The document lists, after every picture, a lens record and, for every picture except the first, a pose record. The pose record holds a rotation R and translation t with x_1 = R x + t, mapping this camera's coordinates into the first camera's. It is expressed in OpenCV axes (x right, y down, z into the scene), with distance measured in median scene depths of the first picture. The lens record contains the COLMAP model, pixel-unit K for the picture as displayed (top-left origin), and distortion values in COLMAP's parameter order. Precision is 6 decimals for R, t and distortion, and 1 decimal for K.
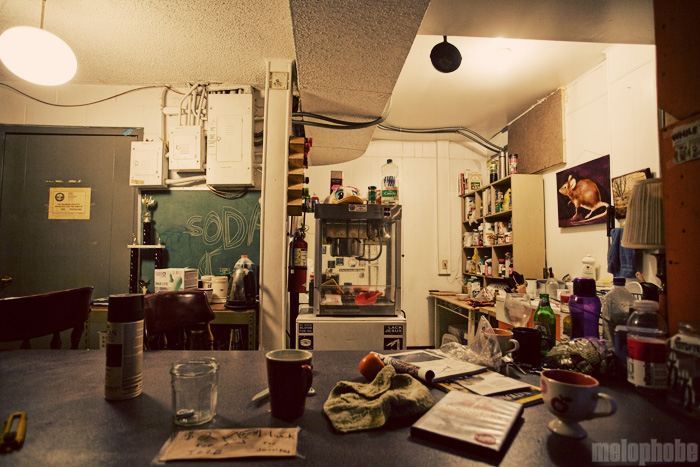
lens RADIAL K [[364.2, 0, 349.2], [0, 364.2, 235.8], [0, 0, 1]] dist [-0.014069, 0.008048]
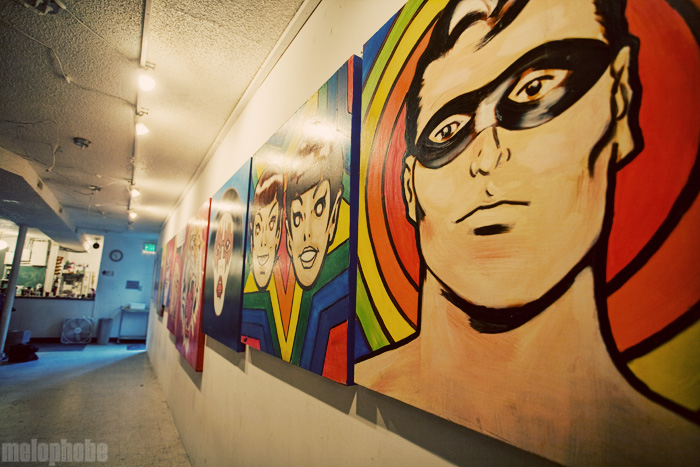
lens RADIAL K [[364.2, 0, 348.3], [0, 364.2, 233.8], [0, 0, 1]] dist [-0.014069, 0.008048]
pose [[0.887926, 0.104034, 0.448067, 0.867423], [-0.058988, 0.991799, -0.113384, -0.232951], [-0.456188, 0.074246, 0.886781, -4.037957]]
